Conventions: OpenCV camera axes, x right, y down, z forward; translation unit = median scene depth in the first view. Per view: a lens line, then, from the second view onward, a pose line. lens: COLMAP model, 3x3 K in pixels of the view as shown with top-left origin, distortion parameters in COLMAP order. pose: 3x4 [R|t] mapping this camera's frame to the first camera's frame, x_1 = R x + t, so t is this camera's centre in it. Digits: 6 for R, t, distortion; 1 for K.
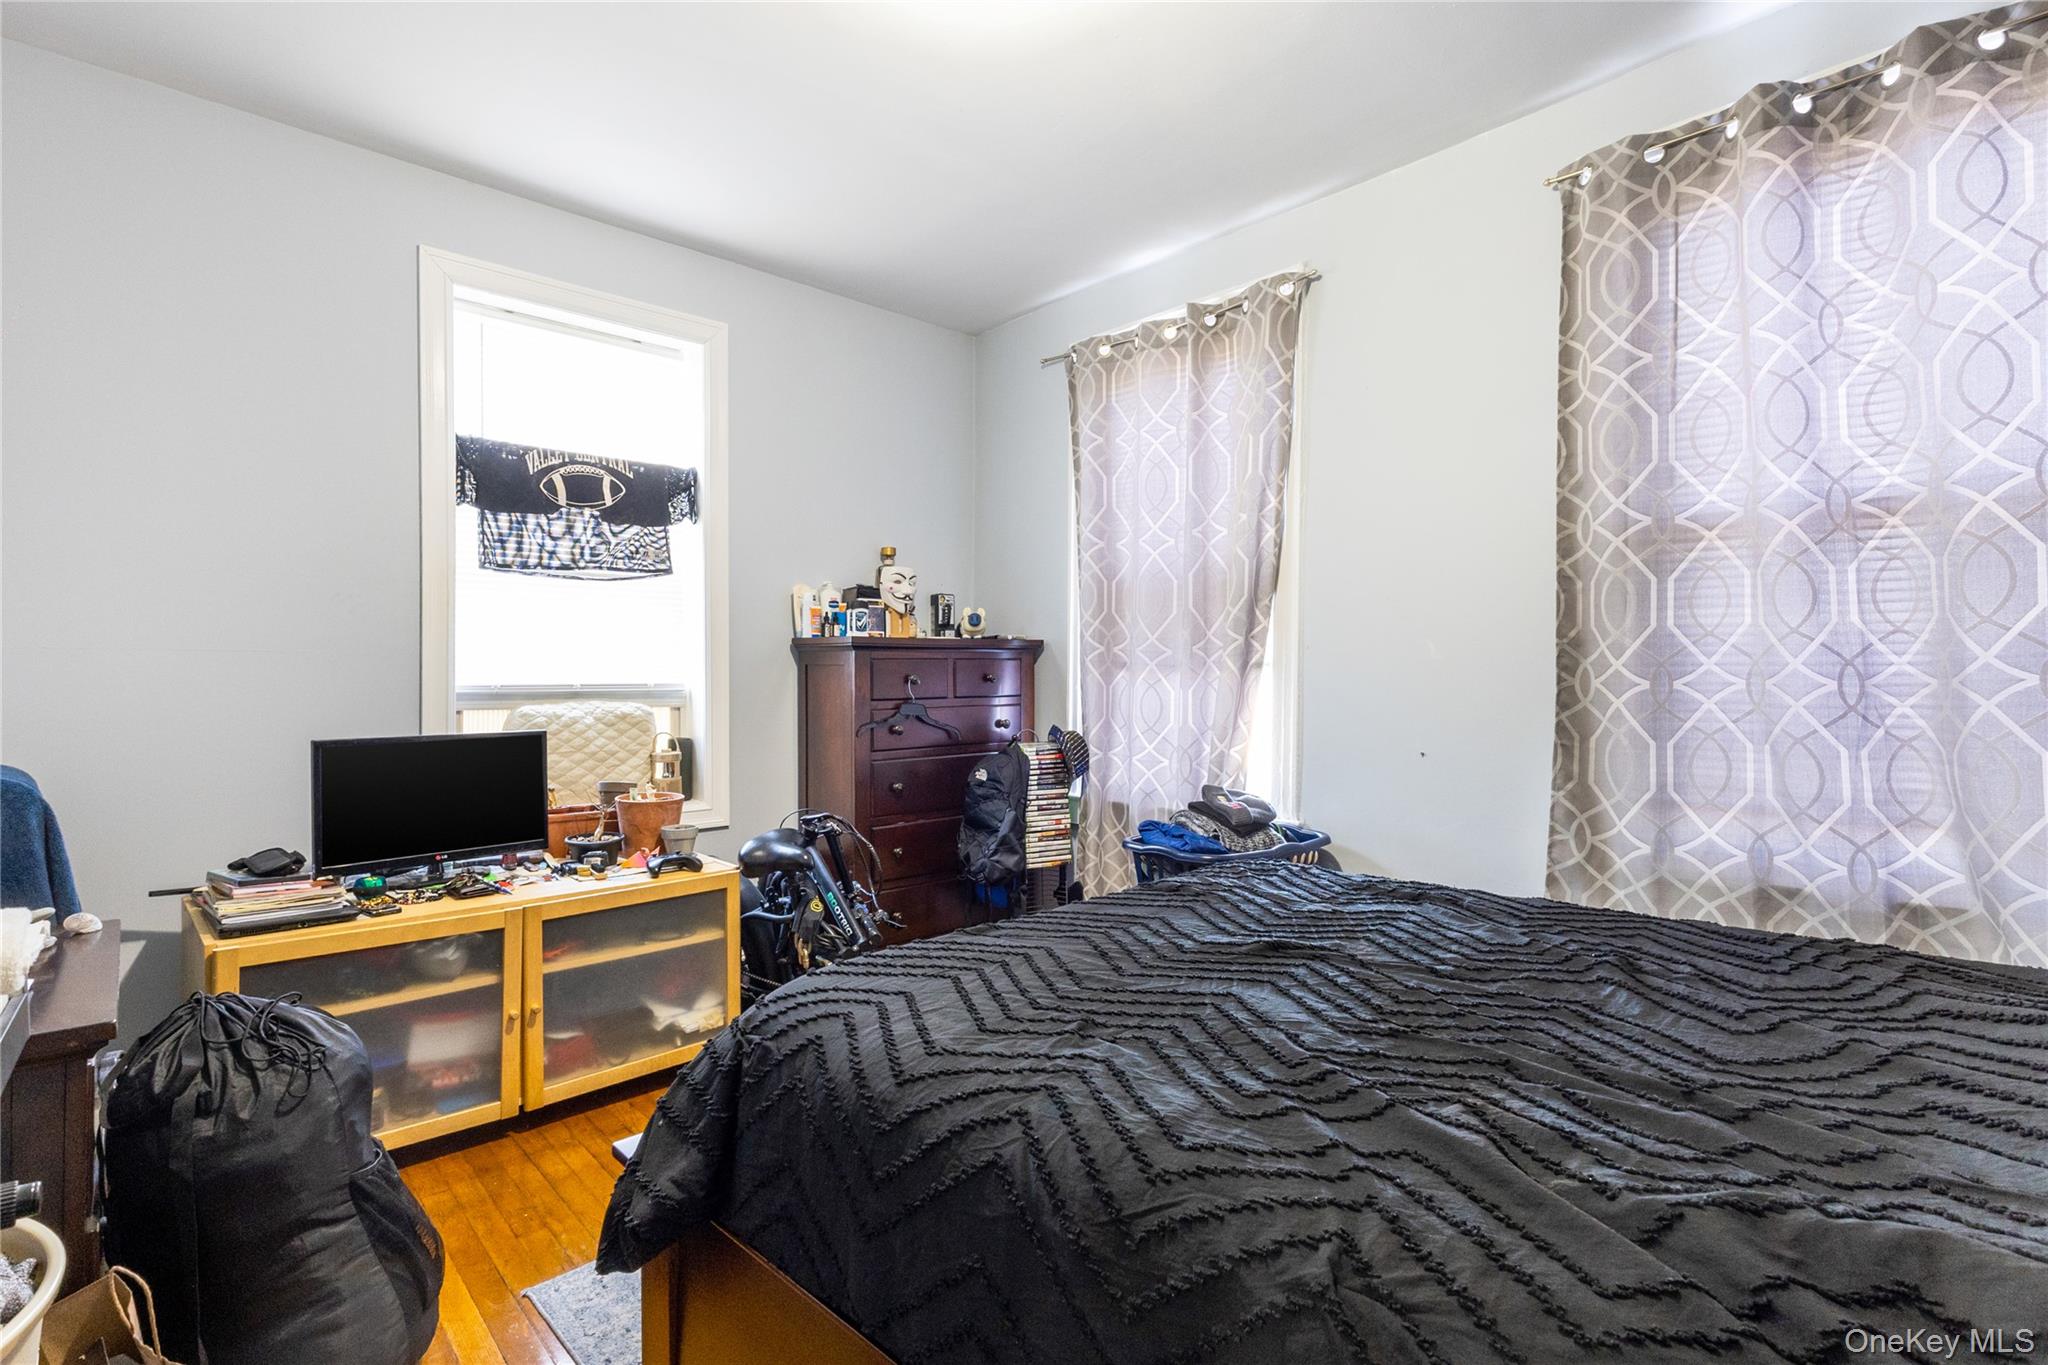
lens RADIAL K [[937.0, 0, 1030.2], [0, 937.0, 676.3], [0, 0, 1]] dist [0.003353, 0.000815]
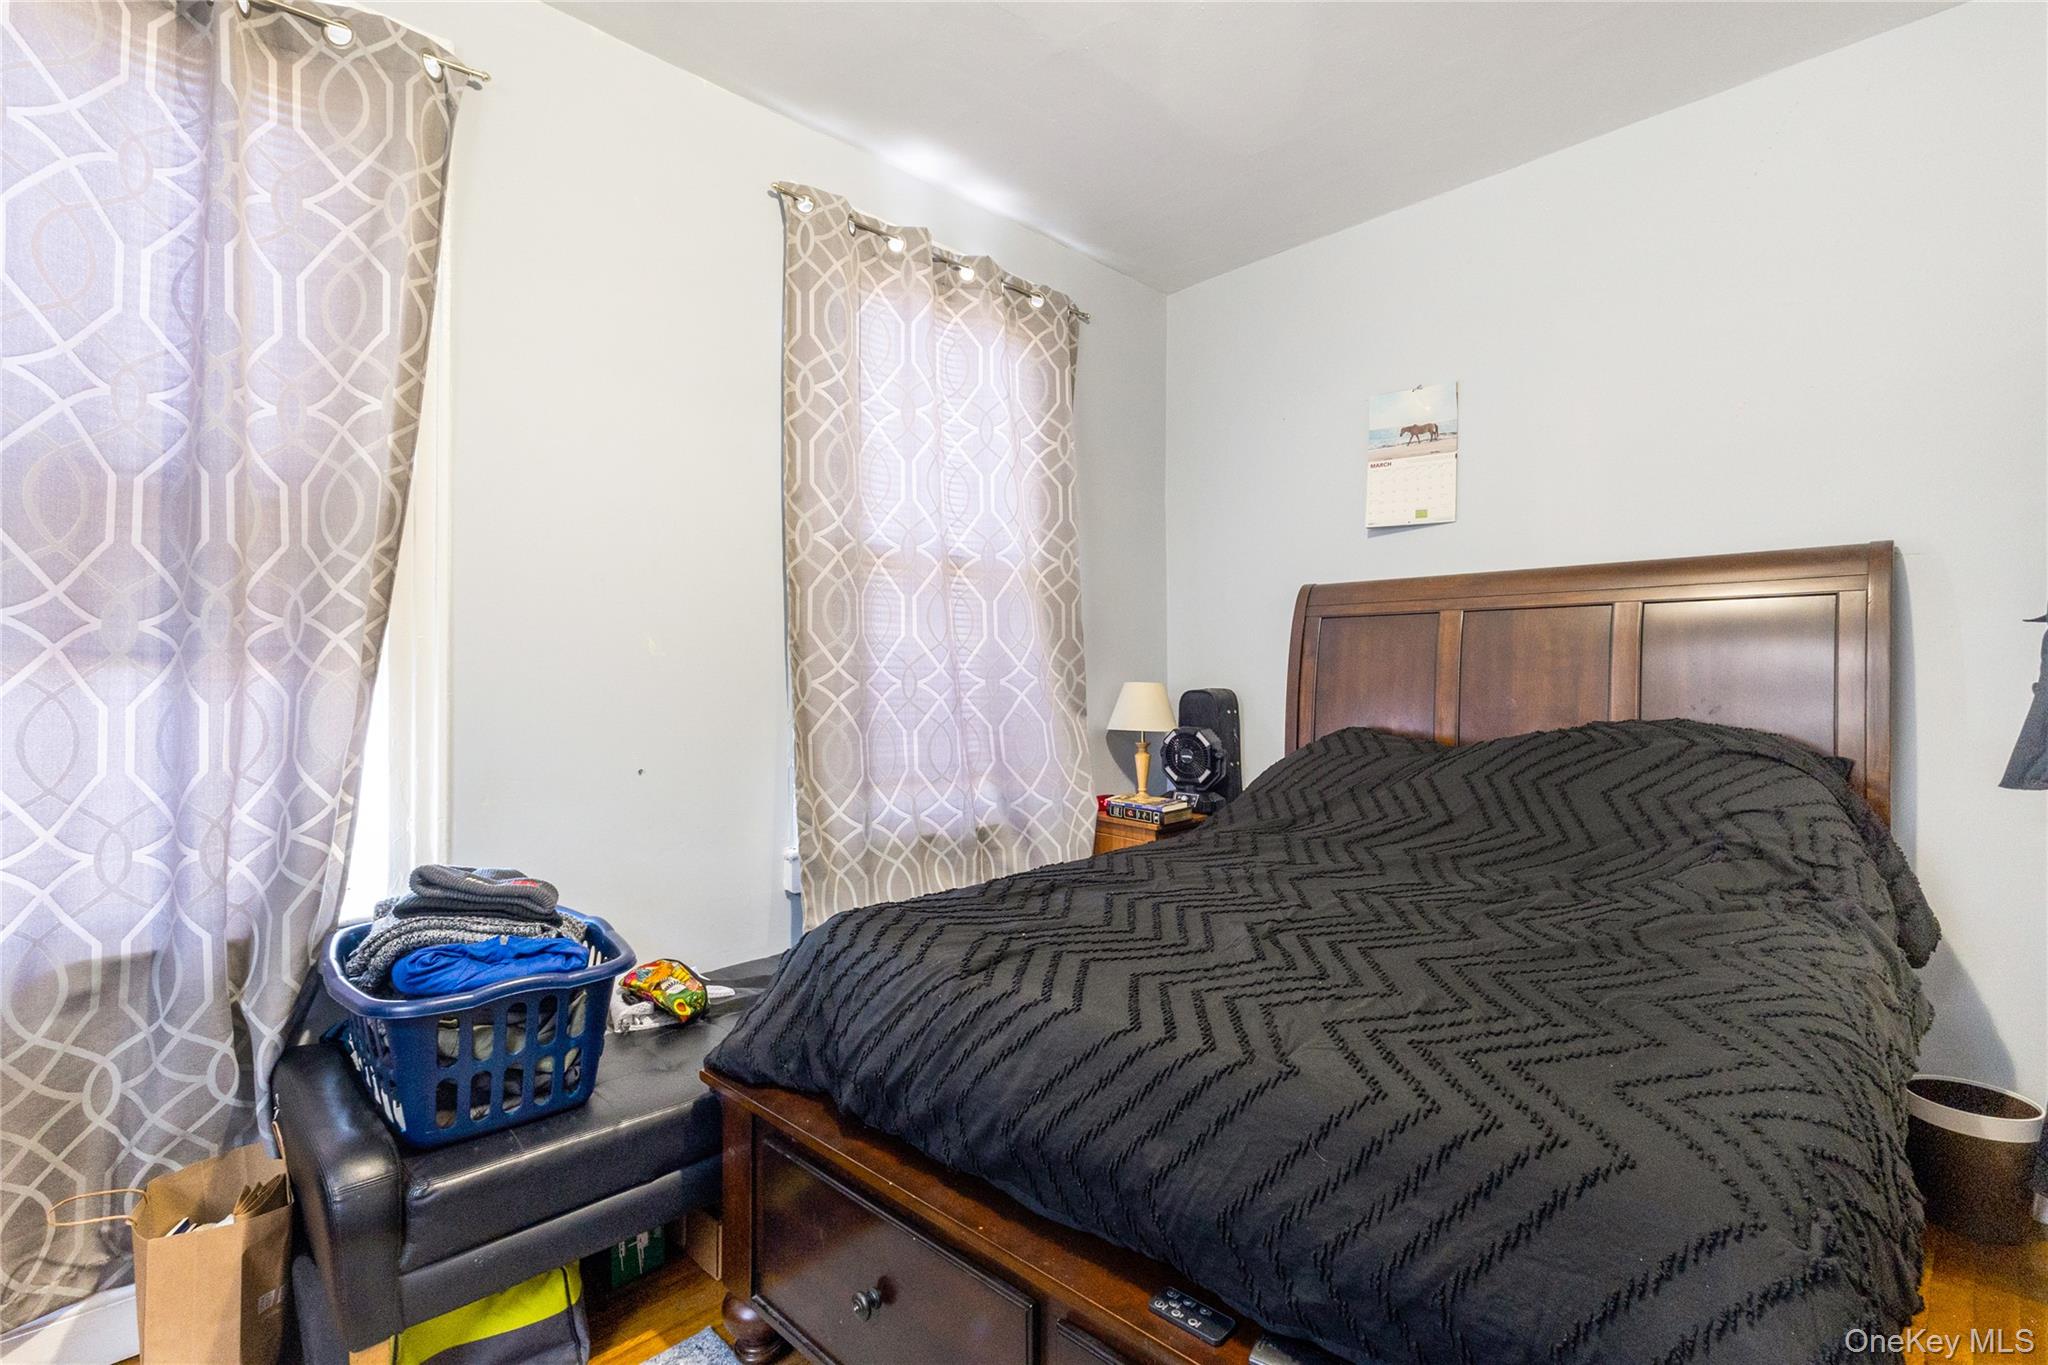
lens RADIAL K [[937.0, 0, 1030.2], [0, 937.0, 676.3], [0, 0, 1]] dist [0.003353, 0.000815]
pose [[-0.009358, 0.008075, 0.999924, -0.506116], [0.003891, 0.999960, -0.008039, 0.009242], [-0.999949, 0.003815, -0.009389, 0.821985]]
